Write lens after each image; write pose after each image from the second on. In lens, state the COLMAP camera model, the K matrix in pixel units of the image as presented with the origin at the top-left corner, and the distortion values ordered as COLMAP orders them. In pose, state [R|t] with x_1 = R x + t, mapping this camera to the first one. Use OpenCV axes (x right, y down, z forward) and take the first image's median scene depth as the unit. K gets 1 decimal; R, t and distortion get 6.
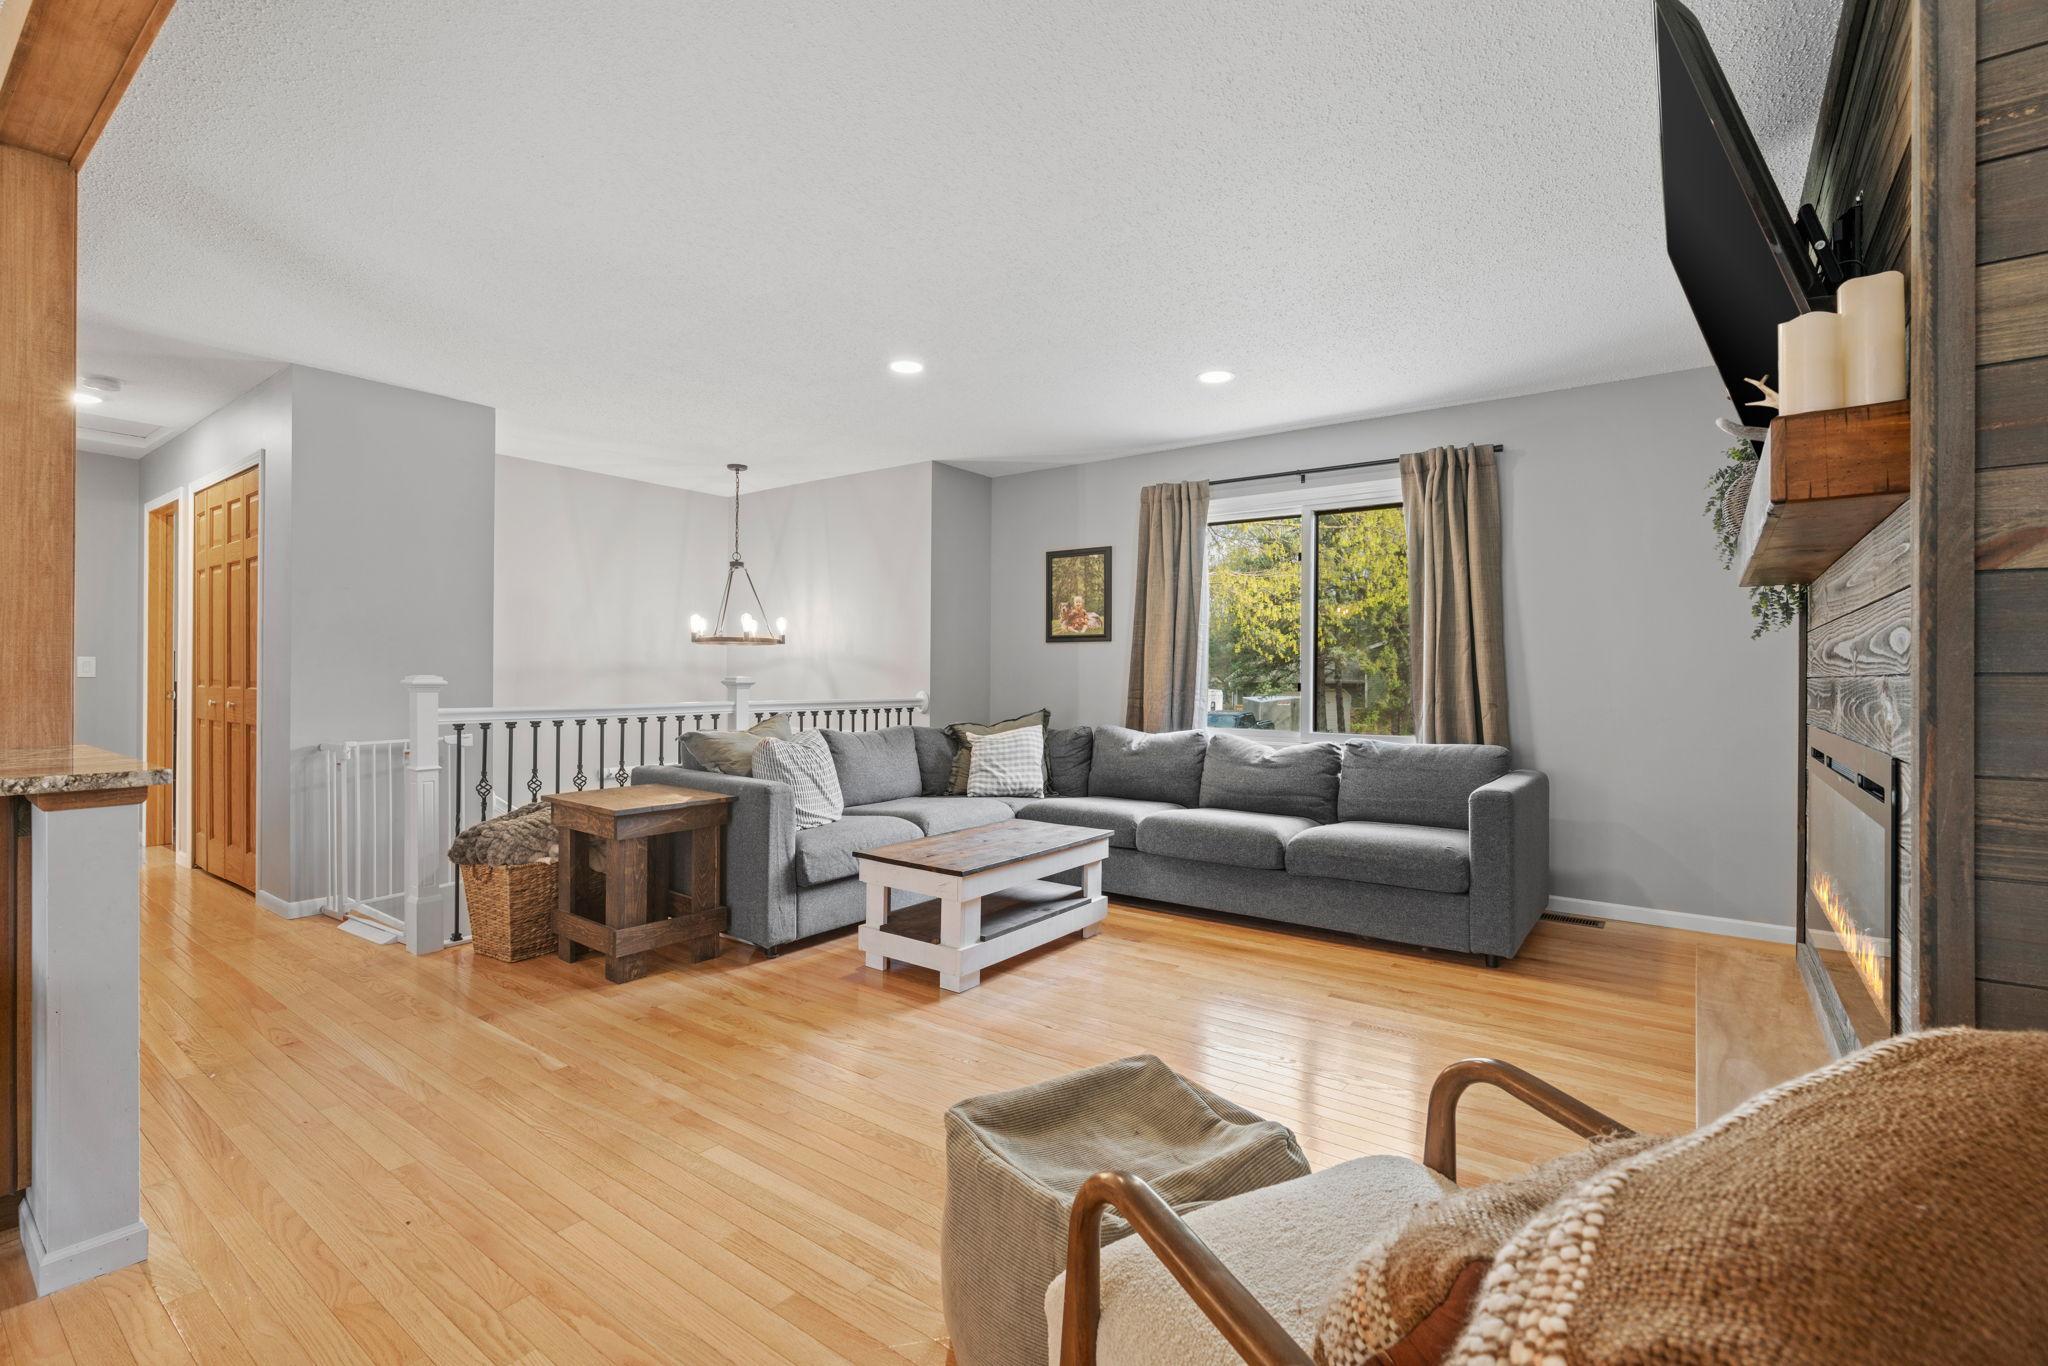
lens RADIAL K [[920.7, 0, 1012.7], [0, 920.7, 675.5], [0, 0, 1]] dist [-0.014601, 0.006593]
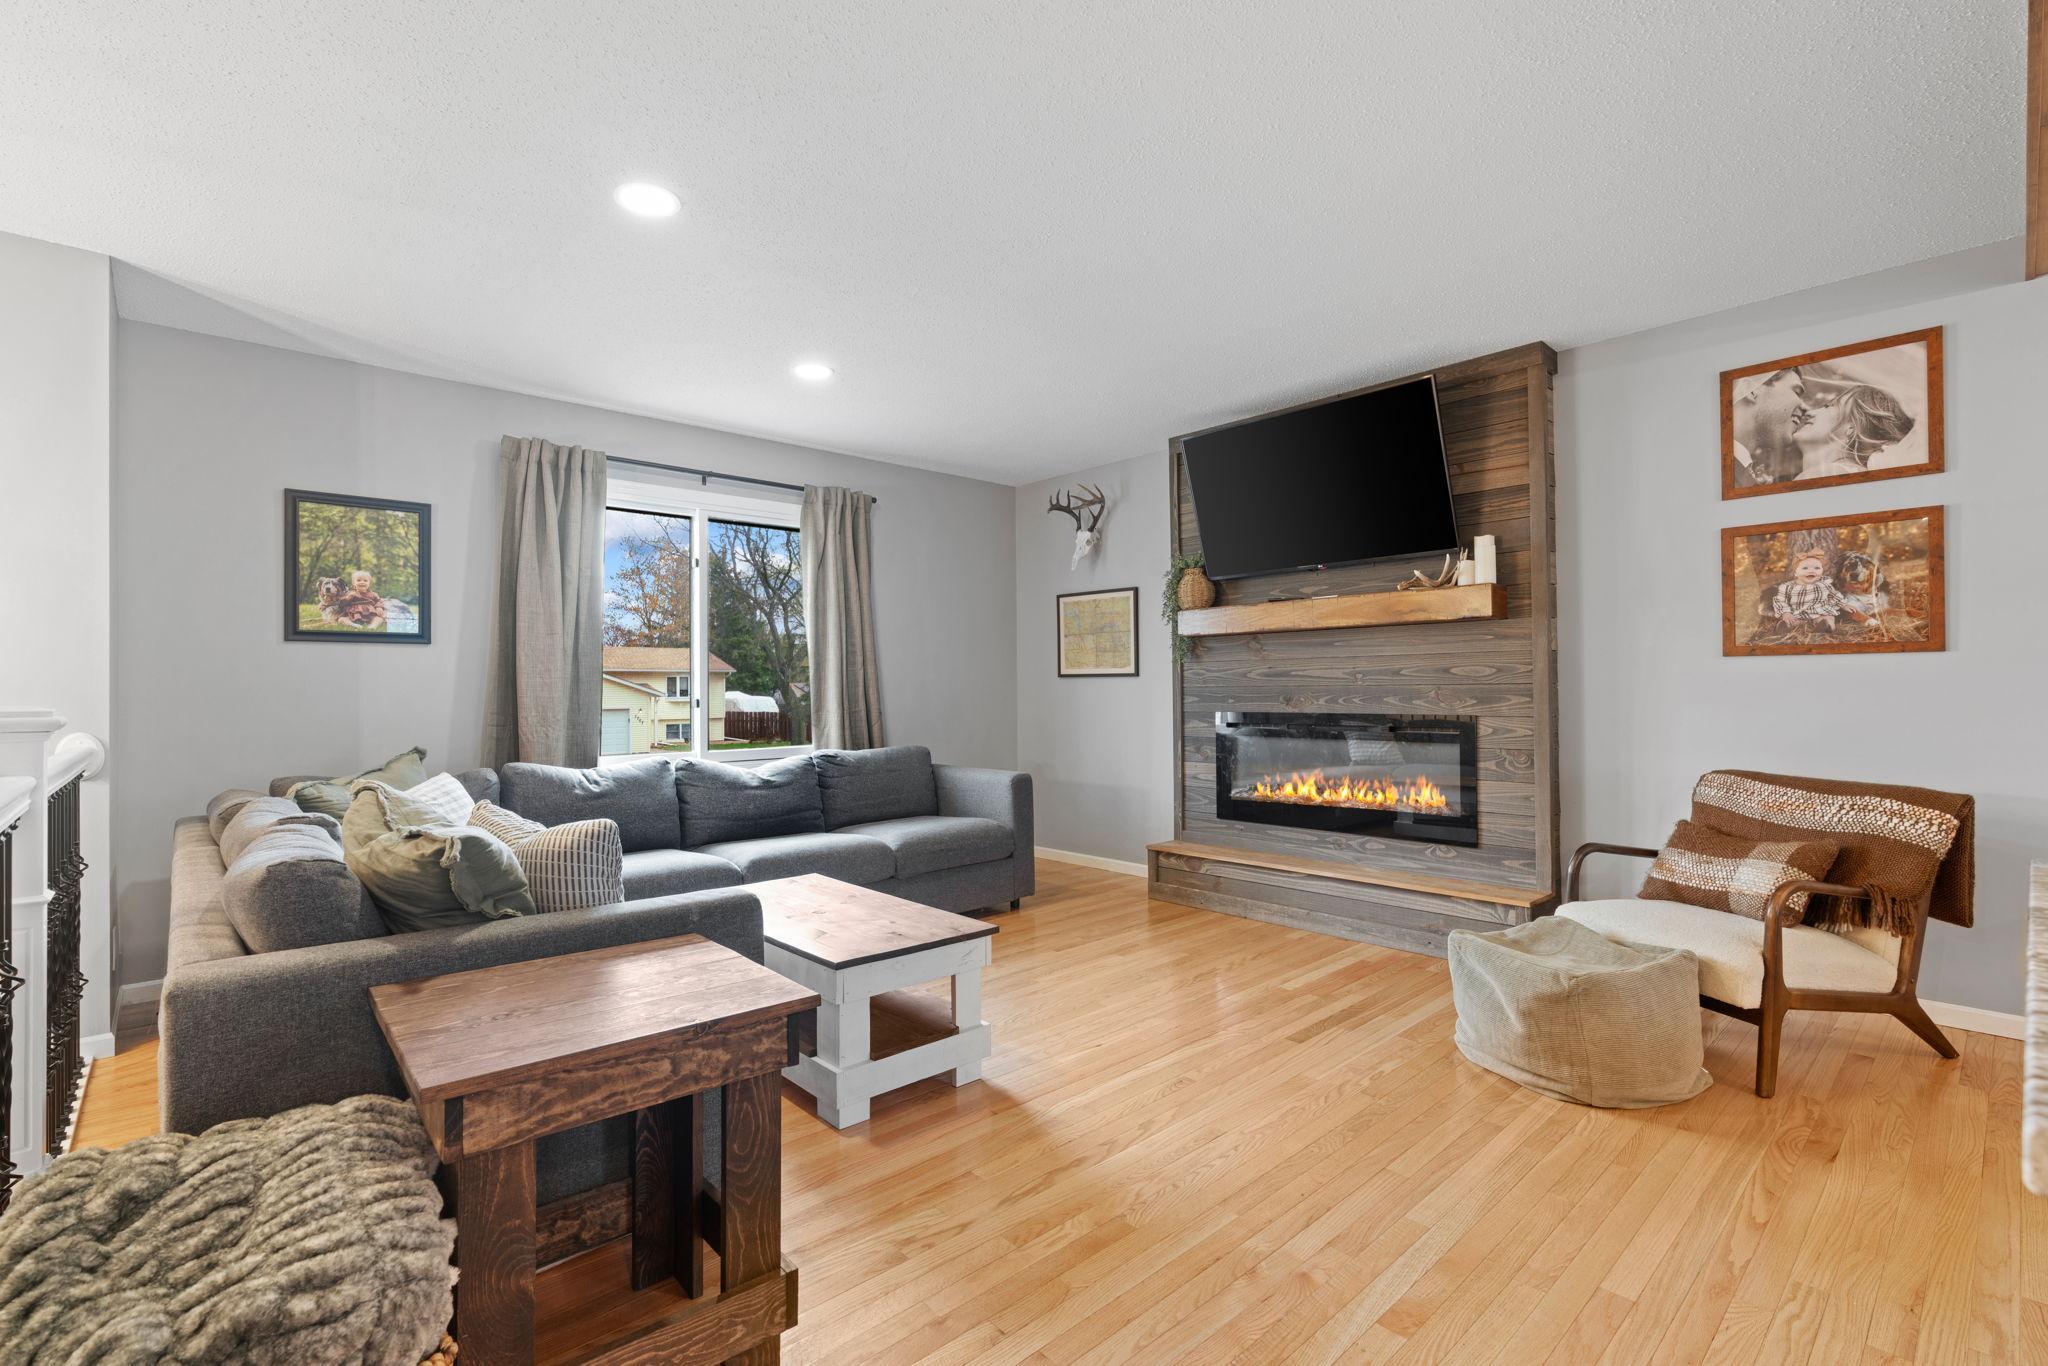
lens RADIAL K [[920.7, 0, 1014.9], [0, 920.7, 682.6], [0, 0, 1]] dist [-0.014601, 0.006593]
pose [[0.185785, -0.001182, 0.982590, -0.525503], [0.010689, 0.999943, -0.000818, -0.004254], [-0.982532, 0.010655, 0.185787, 0.498101]]
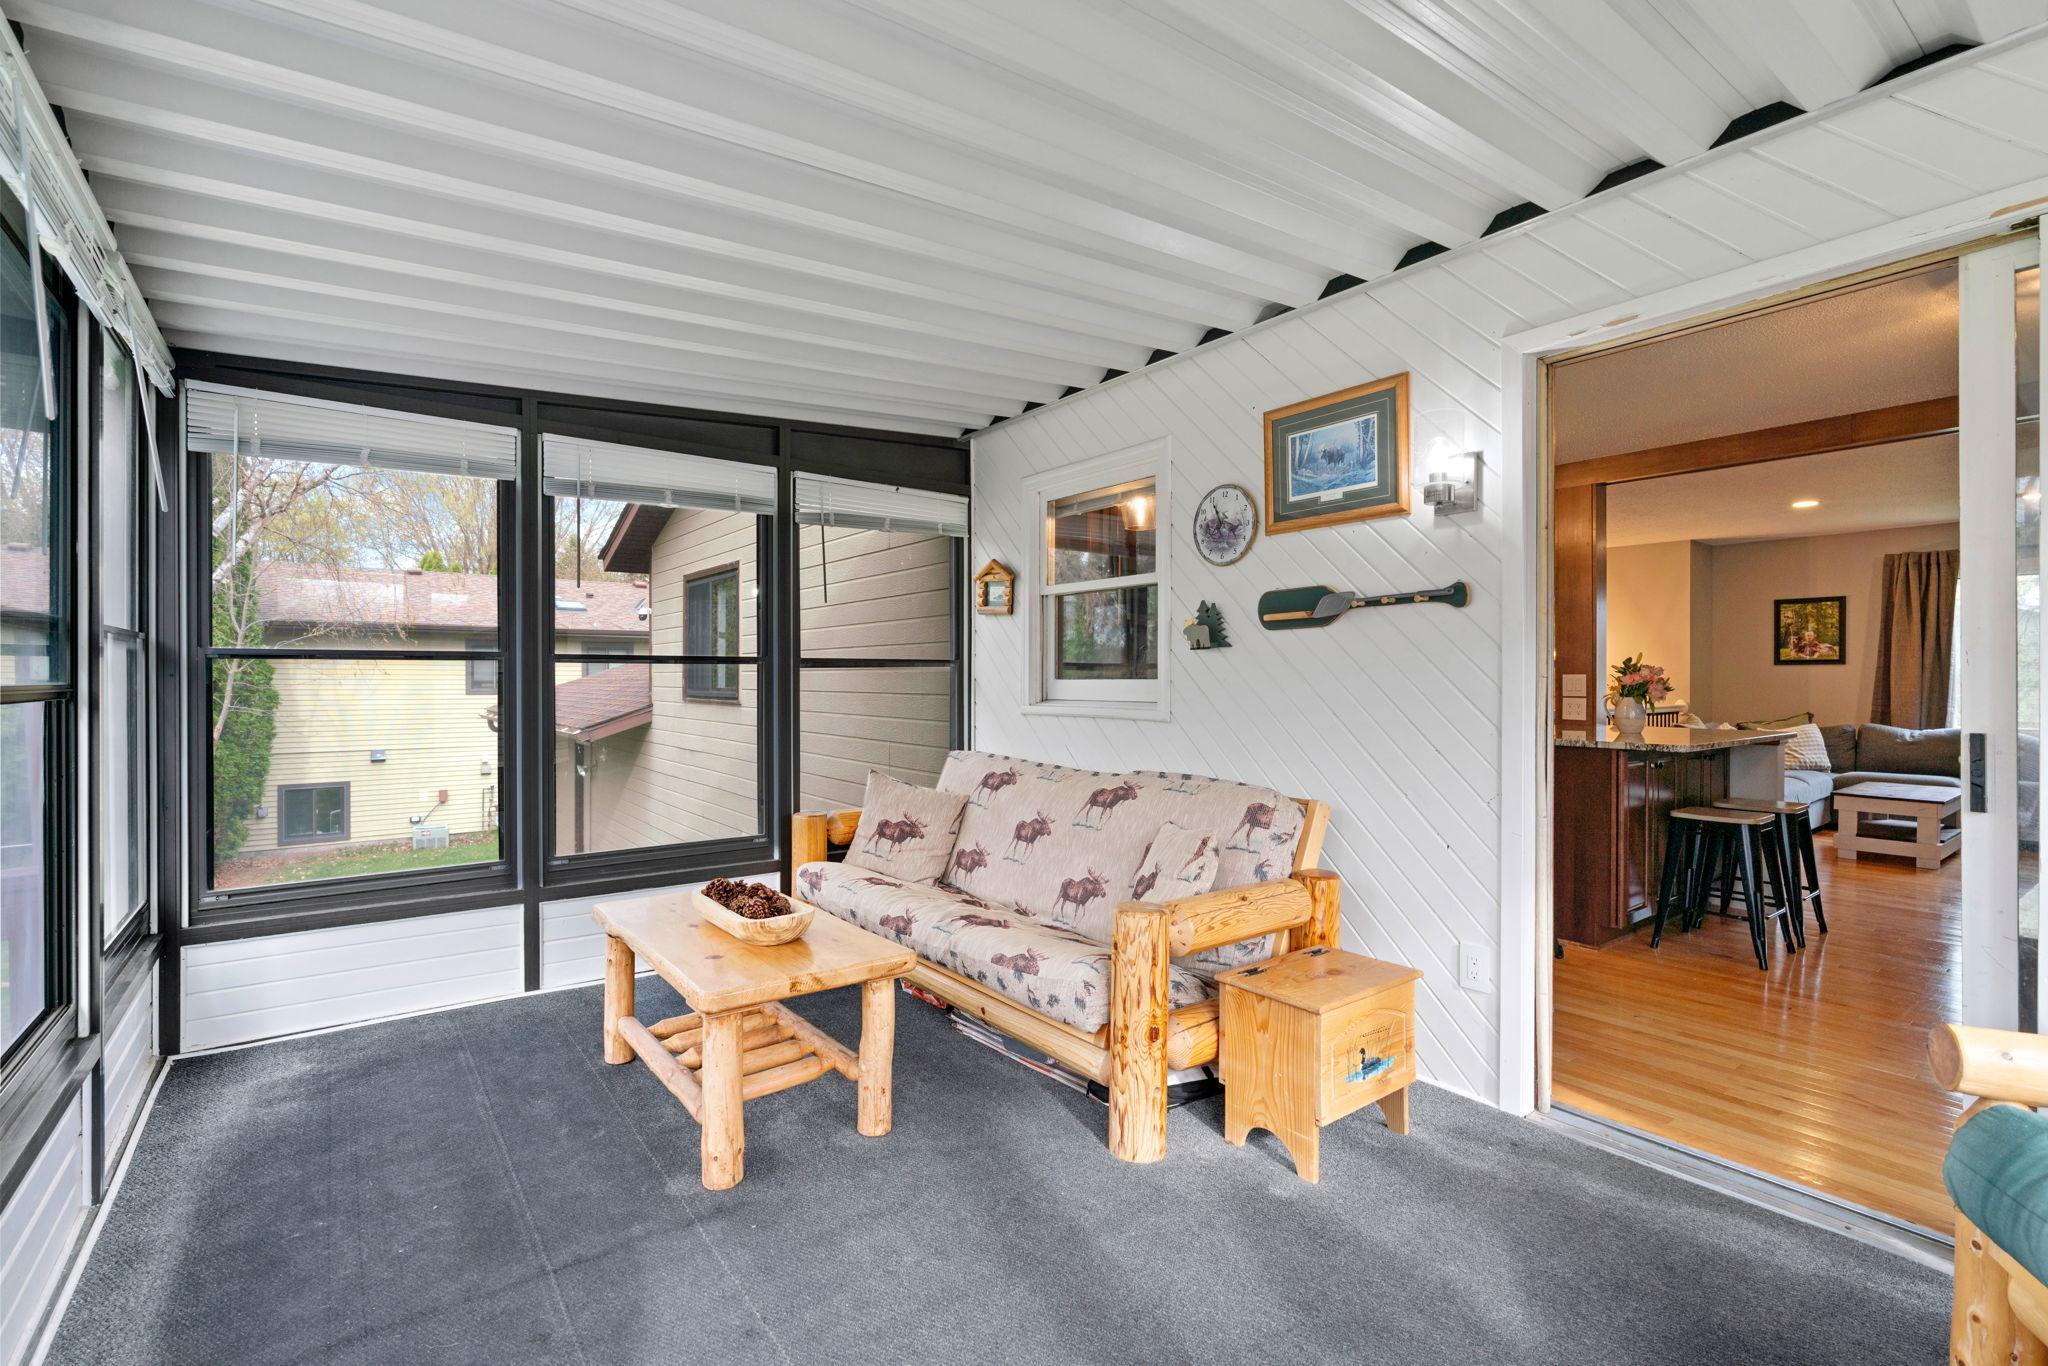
lens RADIAL K [[920.7, 0, 1009.9], [0, 920.7, 682.1], [0, 0, 1]] dist [-0.014601, 0.006593]
pose [[0.960459, -0.003936, -0.278394, -0.795556], [0.004758, 0.999986, 0.002276, -0.021450], [0.278381, -0.003510, 0.960464, -0.747298]]
